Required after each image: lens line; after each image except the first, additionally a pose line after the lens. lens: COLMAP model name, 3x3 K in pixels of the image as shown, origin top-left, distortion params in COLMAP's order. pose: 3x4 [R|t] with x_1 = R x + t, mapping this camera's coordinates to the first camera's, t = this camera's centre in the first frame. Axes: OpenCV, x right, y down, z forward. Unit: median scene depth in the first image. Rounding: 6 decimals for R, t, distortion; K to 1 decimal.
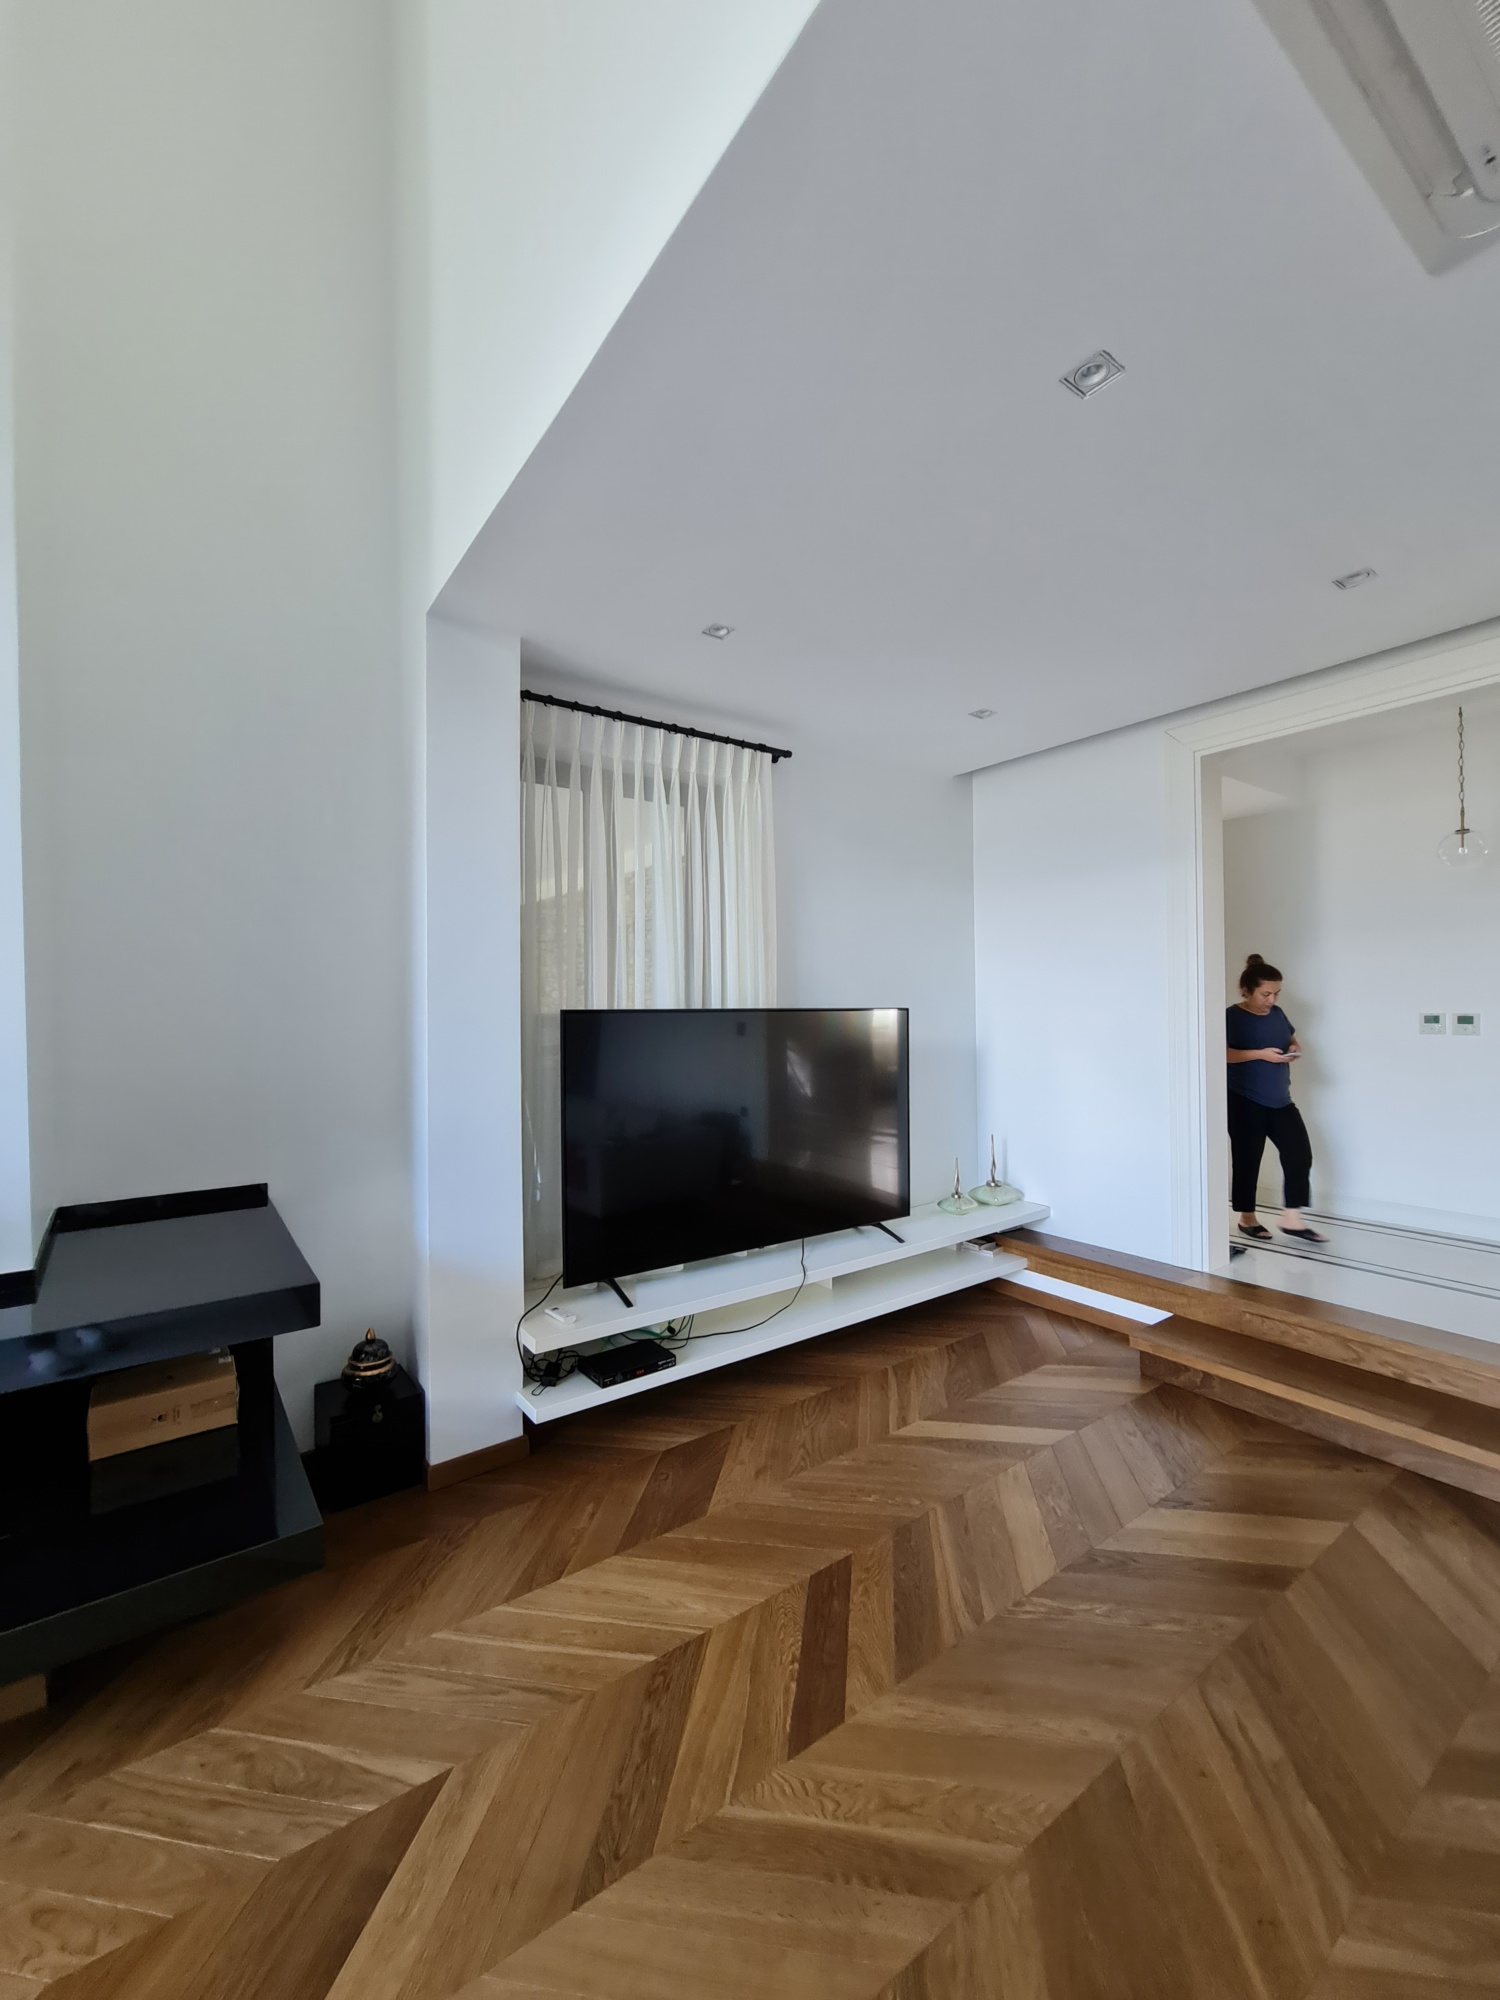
lens RADIAL K [[817.2, 0, 767.0], [0, 817.2, 1005.5], [0, 0, 1]] dist [-0.007654, 0.002895]
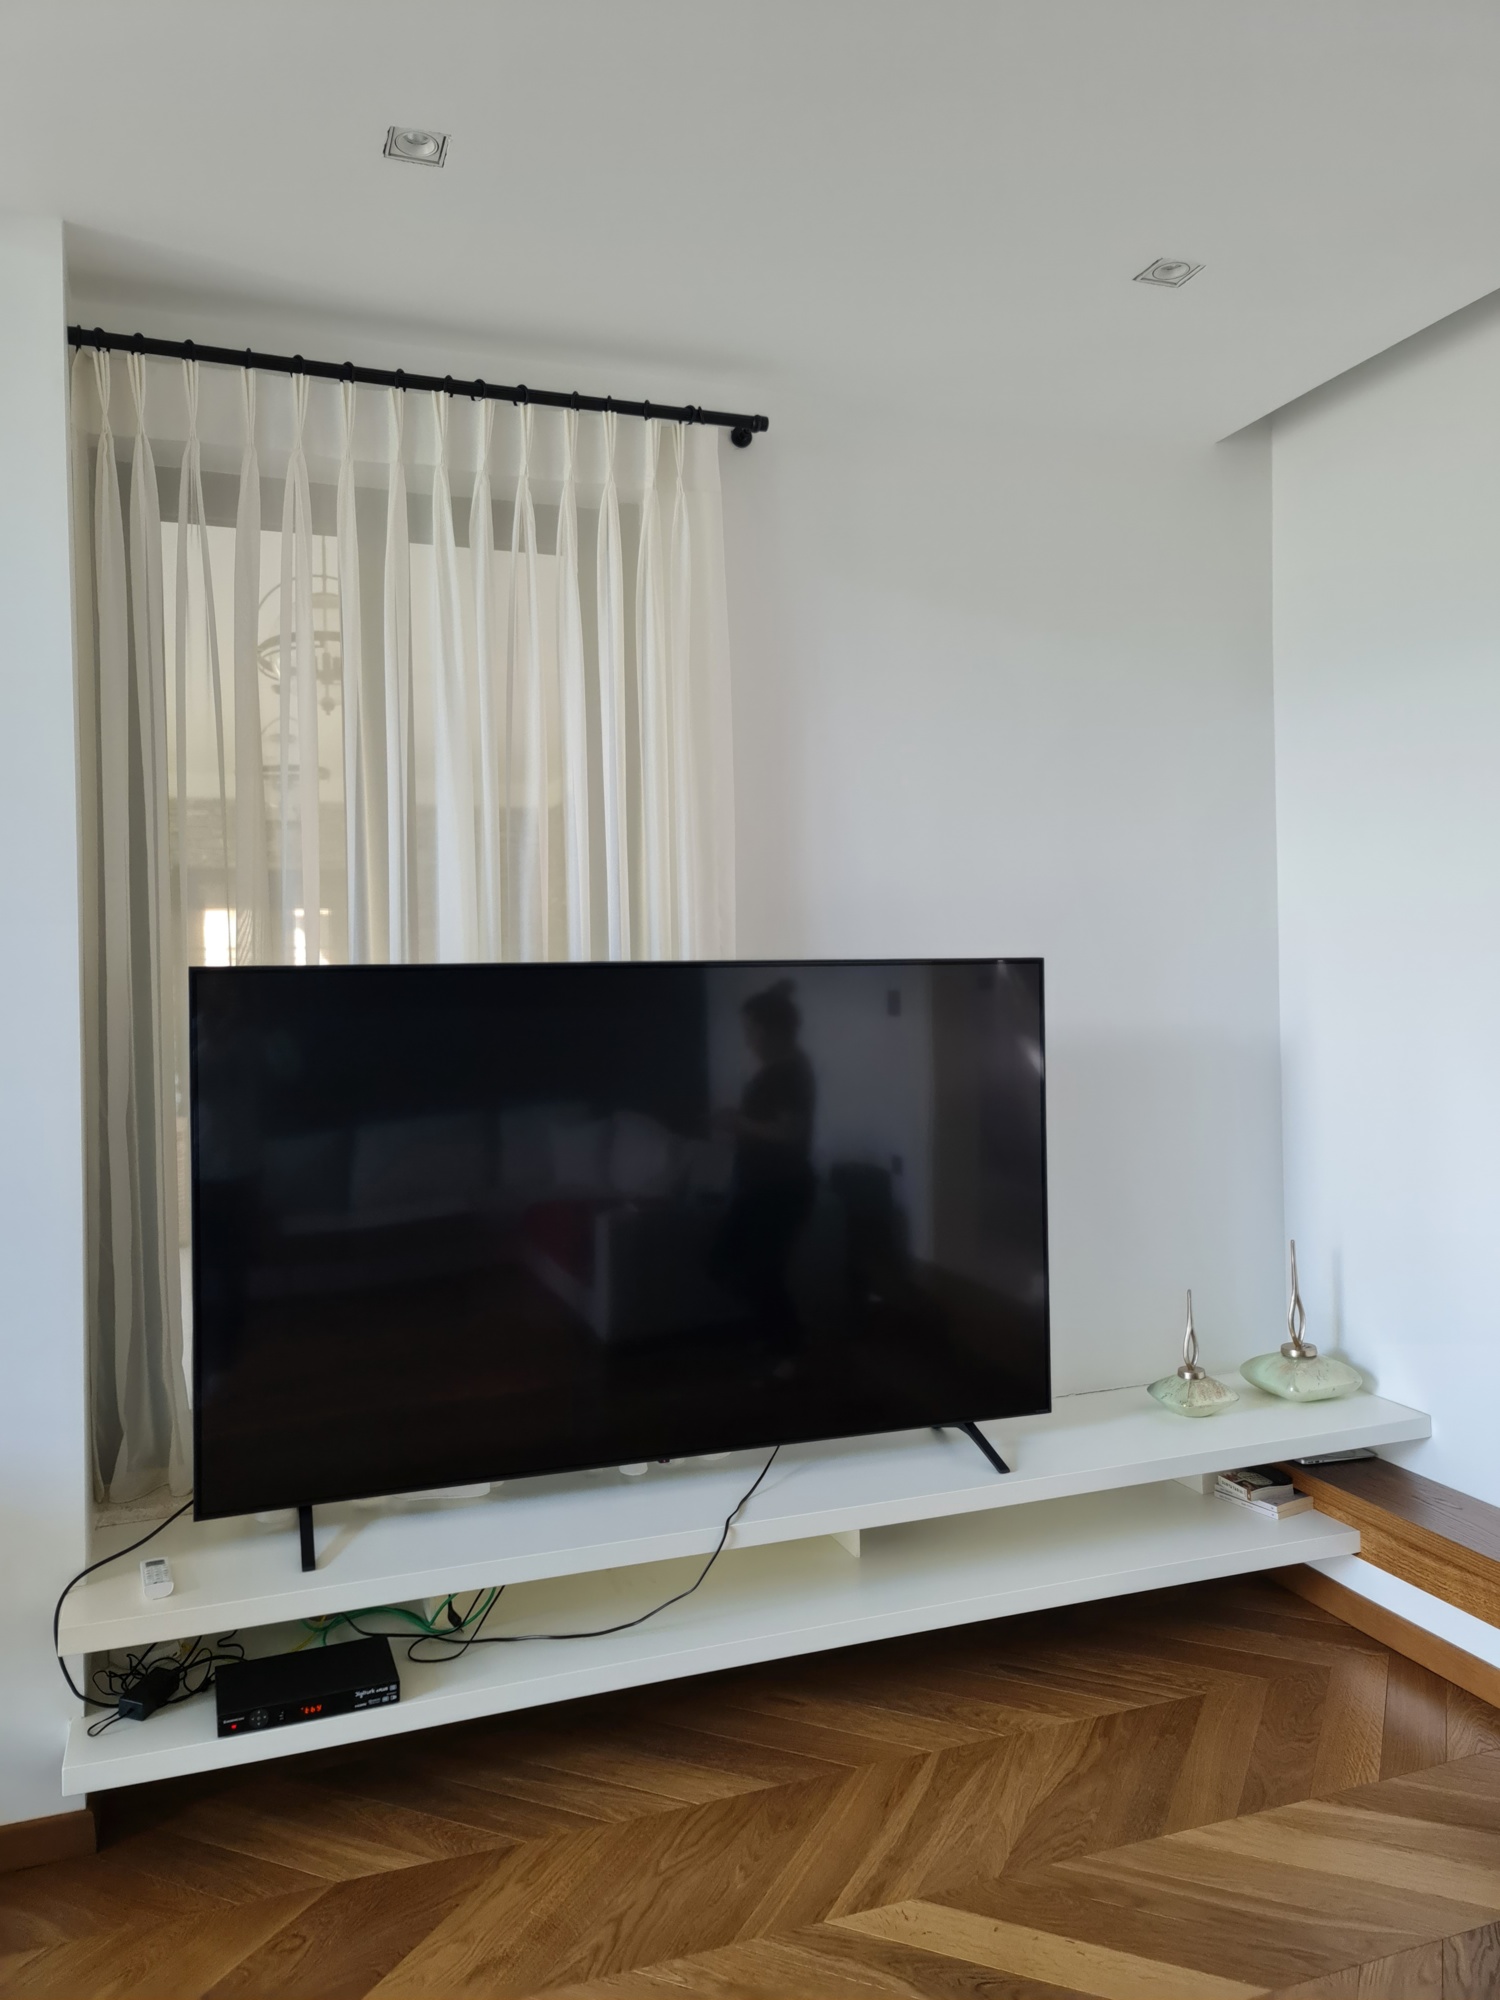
lens RADIAL K [[1471.0, 0, 732.7], [0, 1471.0, 983.0], [0, 0, 1]] dist [0.073037, -0.073159]
pose [[0.960173, -0.001463, -0.279402, 0.275721], [0.006585, 0.999827, 0.017392, 0.000928], [0.279328, -0.018539, 0.960017, 0.180681]]
